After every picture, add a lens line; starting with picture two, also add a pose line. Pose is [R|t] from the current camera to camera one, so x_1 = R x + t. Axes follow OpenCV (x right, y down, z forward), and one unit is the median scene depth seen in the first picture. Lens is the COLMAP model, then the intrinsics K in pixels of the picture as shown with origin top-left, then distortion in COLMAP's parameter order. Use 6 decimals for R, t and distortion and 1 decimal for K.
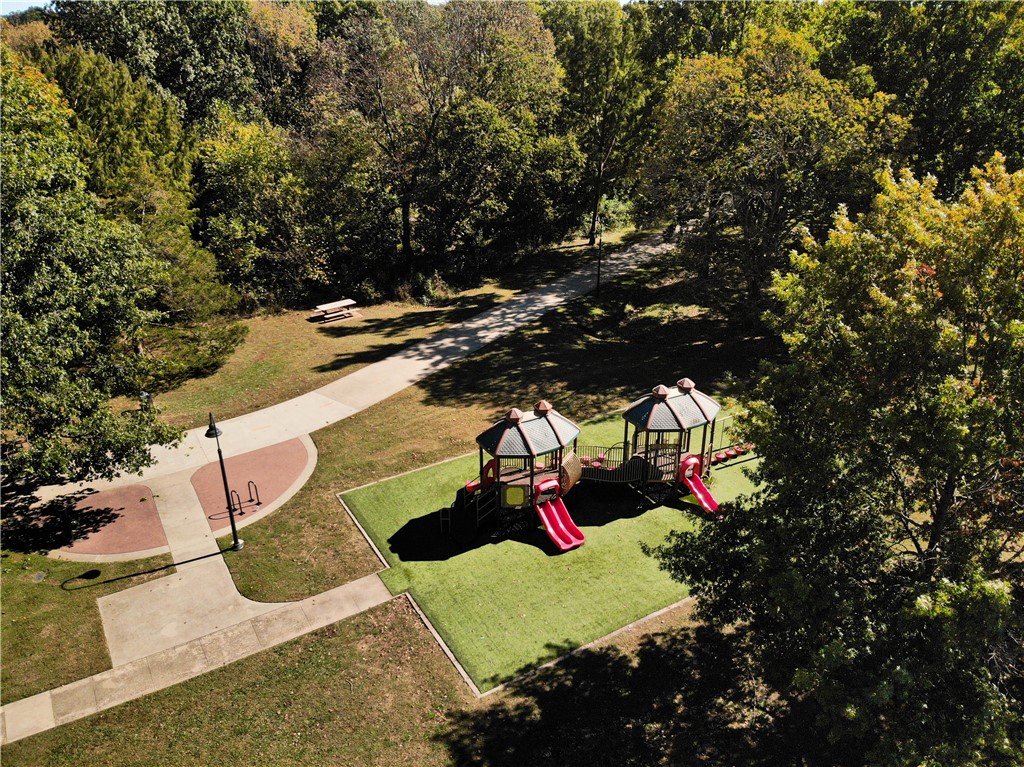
lens RADIAL K [[721.9, 0, 516.0], [0, 721.9, 372.3], [0, 0, 1]] dist [0.171048, -0.316308]
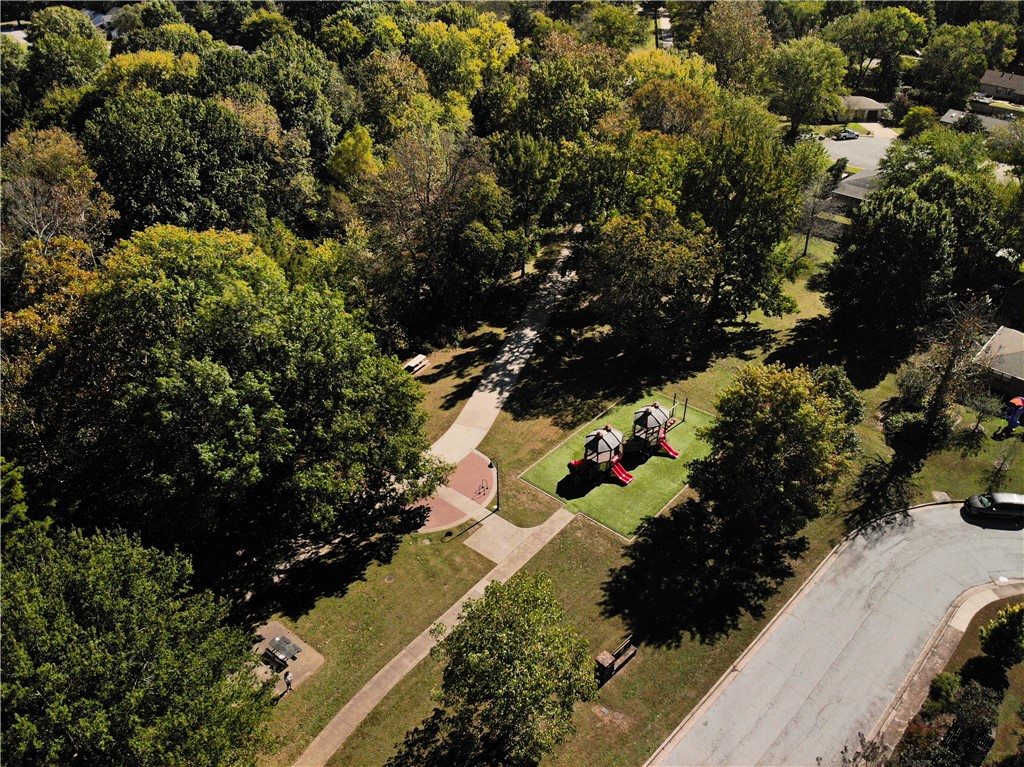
lens RADIAL K [[709.2, 0, 508.9], [0, 709.2, 360.0], [0, 0, 1]] dist [0.180509, -0.365065]
pose [[0.952584, -0.162385, 0.257321, -0.516790], [0.127557, 0.980907, 0.146802, -0.341742], [-0.276247, -0.107018, 0.955110, -0.697327]]
